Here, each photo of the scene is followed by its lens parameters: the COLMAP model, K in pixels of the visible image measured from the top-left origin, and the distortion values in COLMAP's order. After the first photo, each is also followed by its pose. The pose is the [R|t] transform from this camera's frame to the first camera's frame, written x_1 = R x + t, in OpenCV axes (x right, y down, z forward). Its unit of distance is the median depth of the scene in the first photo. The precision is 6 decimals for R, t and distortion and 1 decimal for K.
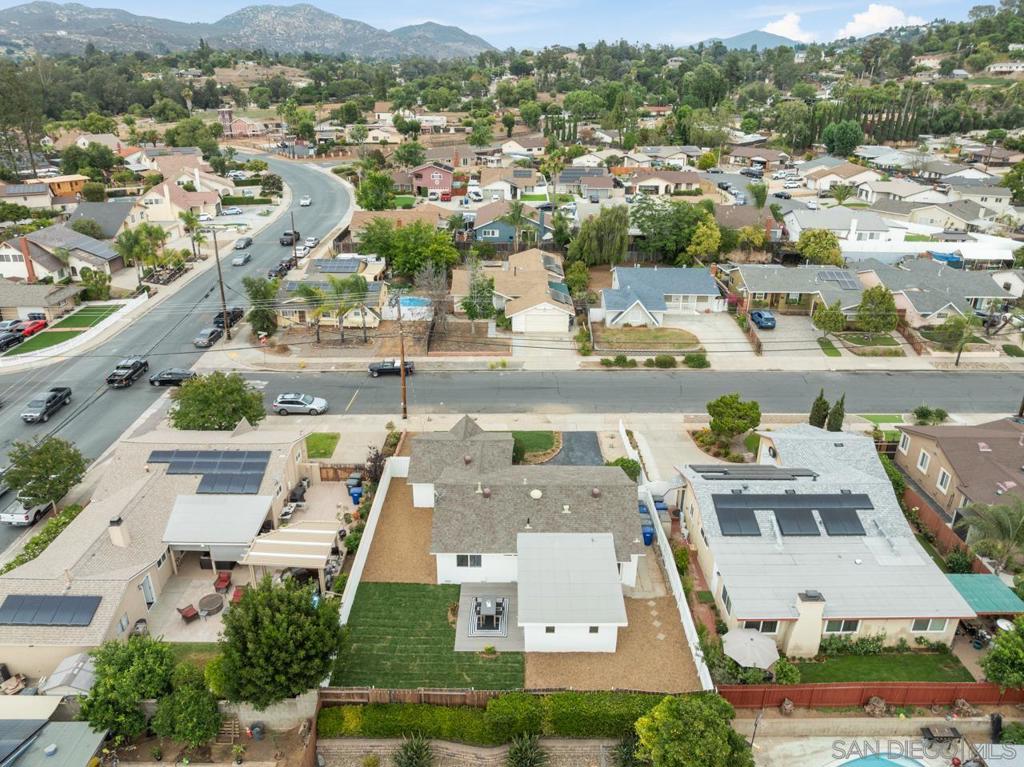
lens RADIAL K [[724.9, 0, 512.0], [0, 724.9, 383.5], [0, 0, 1]] dist [-0.038772, 0.006702]
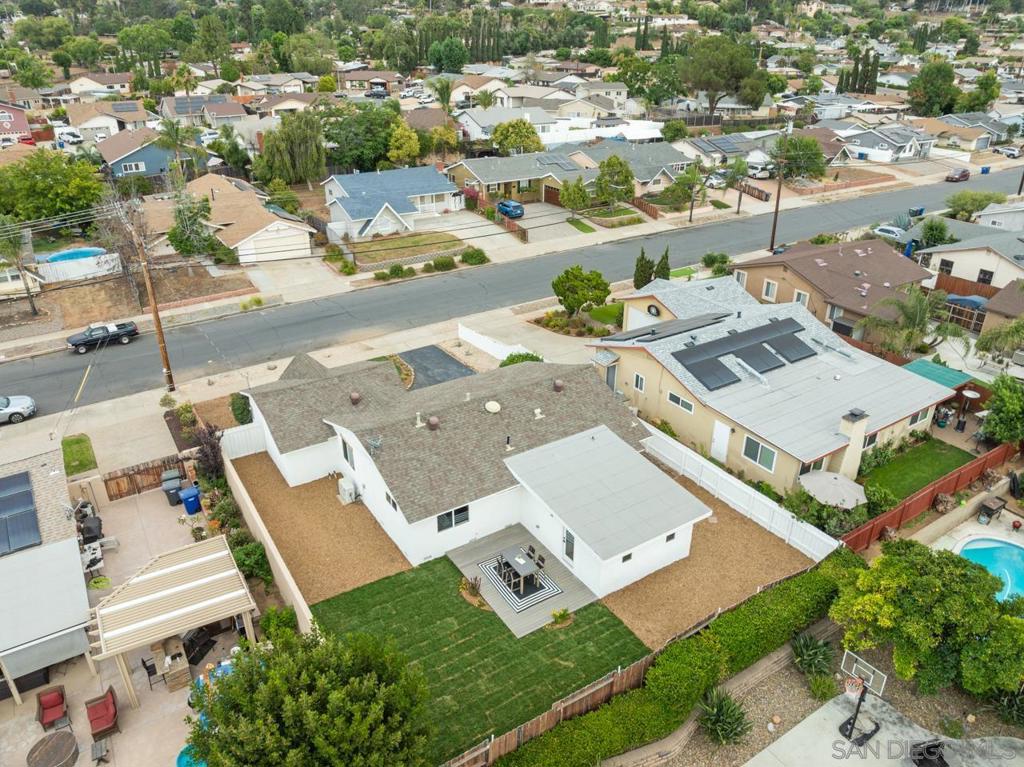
lens RADIAL K [[724.9, 0, 512.0], [0, 724.9, 383.5], [0, 0, 1]] dist [-0.038772, 0.006702]
pose [[0.840782, -0.243366, 0.483590, -0.176156], [0.216314, 0.969878, 0.112000, 0.029765], [-0.496281, 0.010440, 0.868099, 0.202969]]
